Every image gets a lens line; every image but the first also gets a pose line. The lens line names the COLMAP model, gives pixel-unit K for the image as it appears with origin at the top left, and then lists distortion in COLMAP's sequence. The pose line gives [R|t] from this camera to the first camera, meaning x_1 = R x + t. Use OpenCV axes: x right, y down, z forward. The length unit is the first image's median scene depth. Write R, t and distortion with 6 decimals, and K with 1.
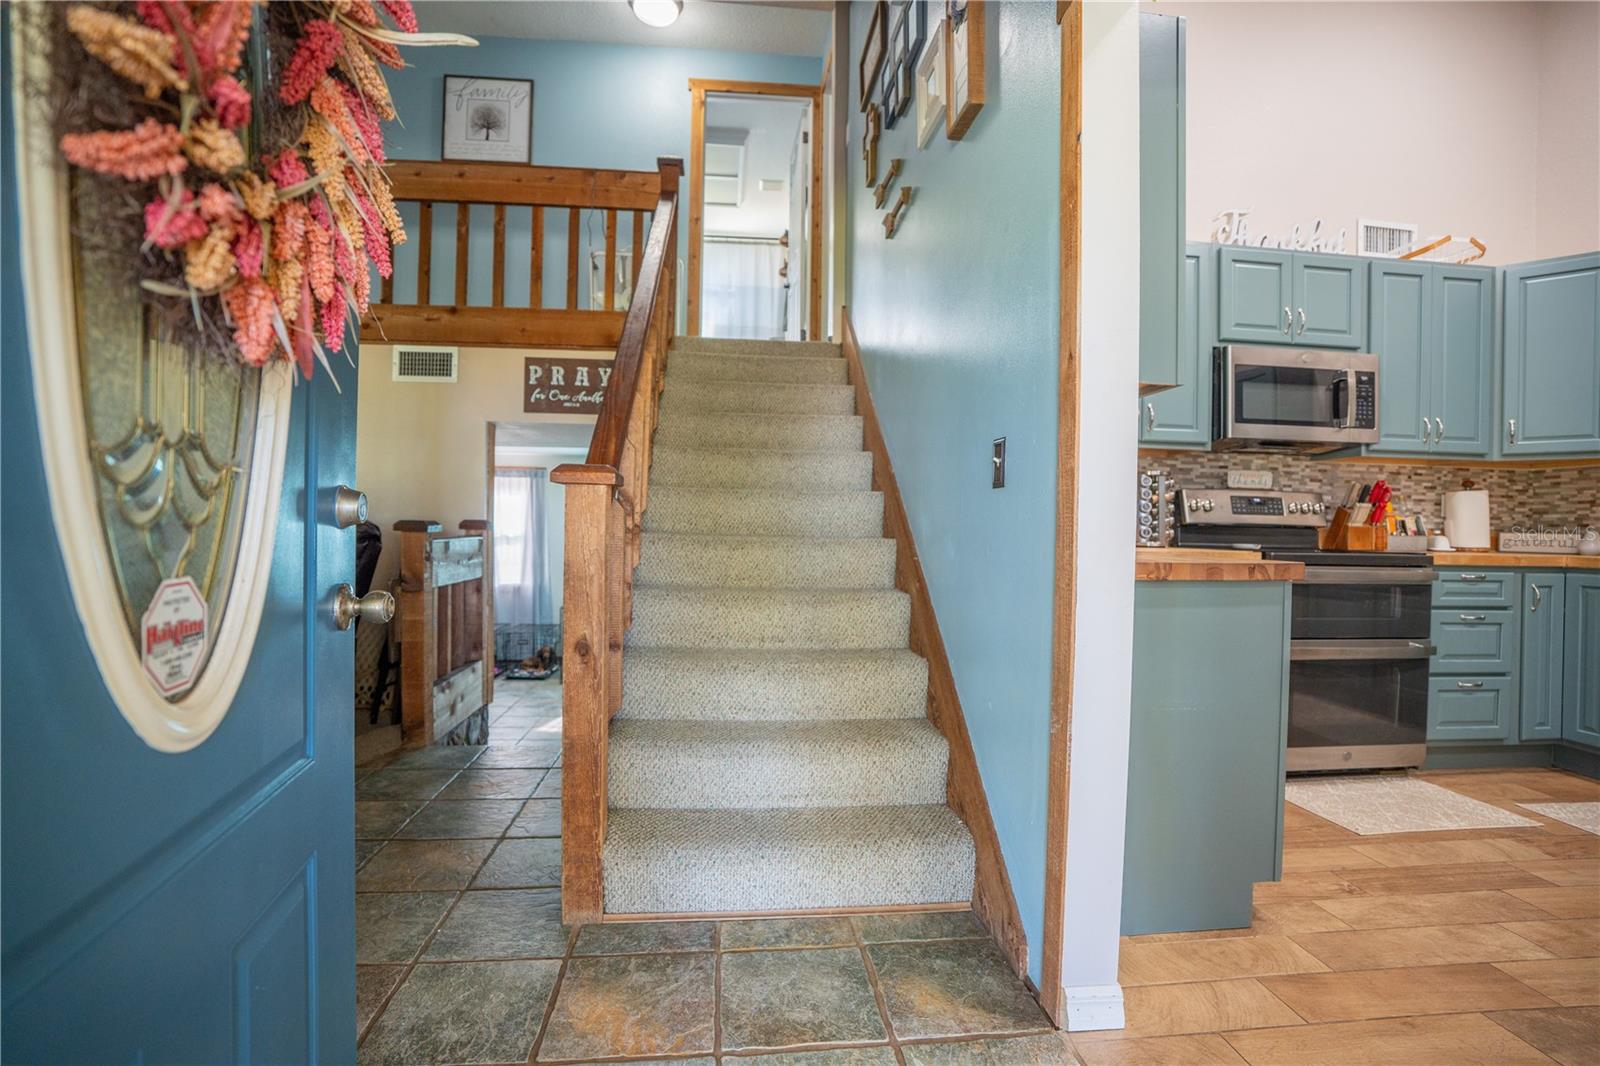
lens RADIAL K [[740.4, 0, 799.8], [0, 740.4, 528.8], [0, 0, 1]] dist [-0.065787, 0.023791]
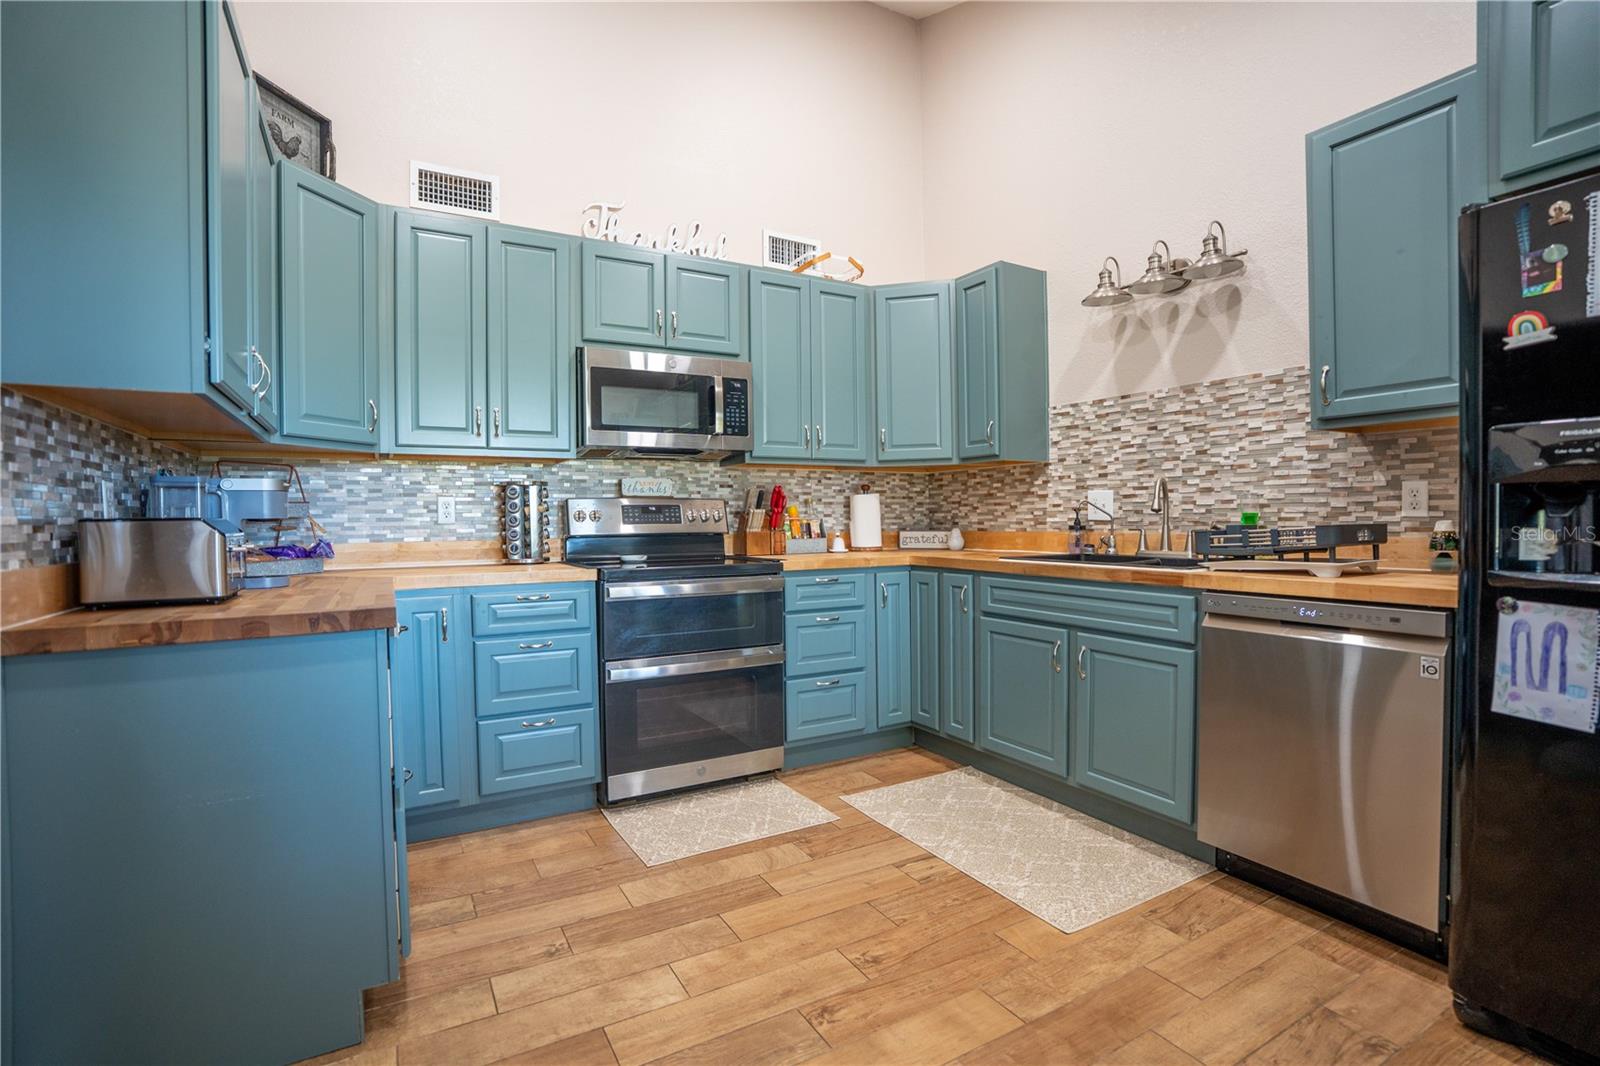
lens RADIAL K [[740.4, 0, 808.8], [0, 740.4, 527.0], [0, 0, 1]] dist [-0.065787, 0.023791]
pose [[0.914843, -0.032990, 0.402461, 0.451072], [0.029368, 0.999454, 0.015168, -0.025280], [-0.402741, -0.002057, 0.915312, 0.015435]]
